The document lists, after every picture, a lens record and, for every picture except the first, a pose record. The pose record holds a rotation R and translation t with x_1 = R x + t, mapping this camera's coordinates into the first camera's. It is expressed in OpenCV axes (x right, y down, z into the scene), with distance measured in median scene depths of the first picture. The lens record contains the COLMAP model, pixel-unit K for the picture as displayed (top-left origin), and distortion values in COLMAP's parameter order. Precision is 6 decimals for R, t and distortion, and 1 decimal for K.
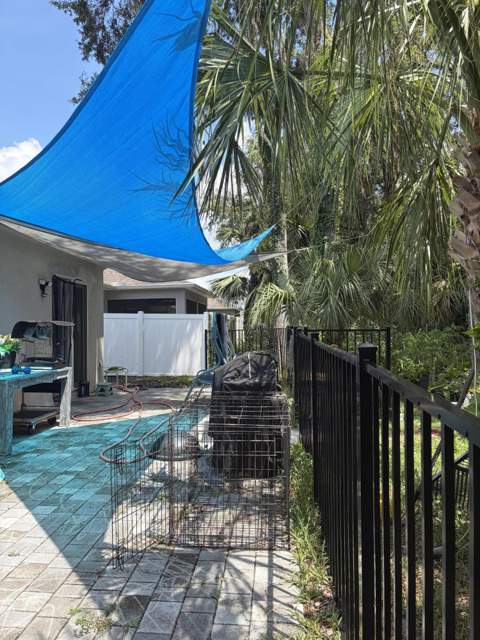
lens RADIAL K [[492.5, 0, 240.8], [0, 492.5, 319.5], [0, 0, 1]] dist [0.005104, -0.000481]
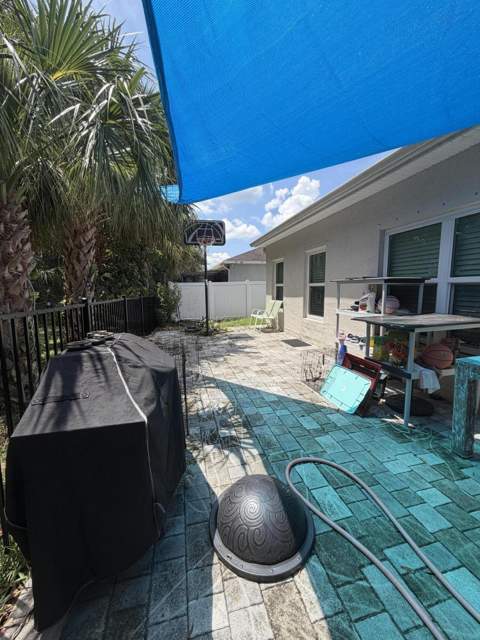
lens RADIAL K [[256.3, 0, 242.1], [0, 256.3, 316.7], [0, 0, 1]] dist [-0.001952, 0.000237]
pose [[-0.951159, 0.050472, -0.304549, -0.053803], [0.016746, 0.993527, 0.112354, 0.004737], [0.308248, 0.101766, -0.945847, 1.984663]]
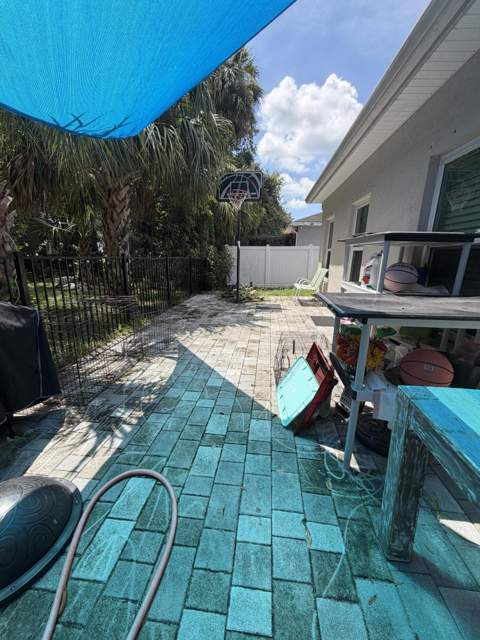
lens RADIAL K [[256.3, 0, 241.8], [0, 256.3, 318.3], [0, 0, 1]] dist [-0.001952, 0.000237]
pose [[-0.999221, -0.020947, 0.033443, -0.552185], [-0.012274, 0.970417, 0.241121, 0.031011], [-0.037504, 0.240523, -0.969919, 1.859580]]
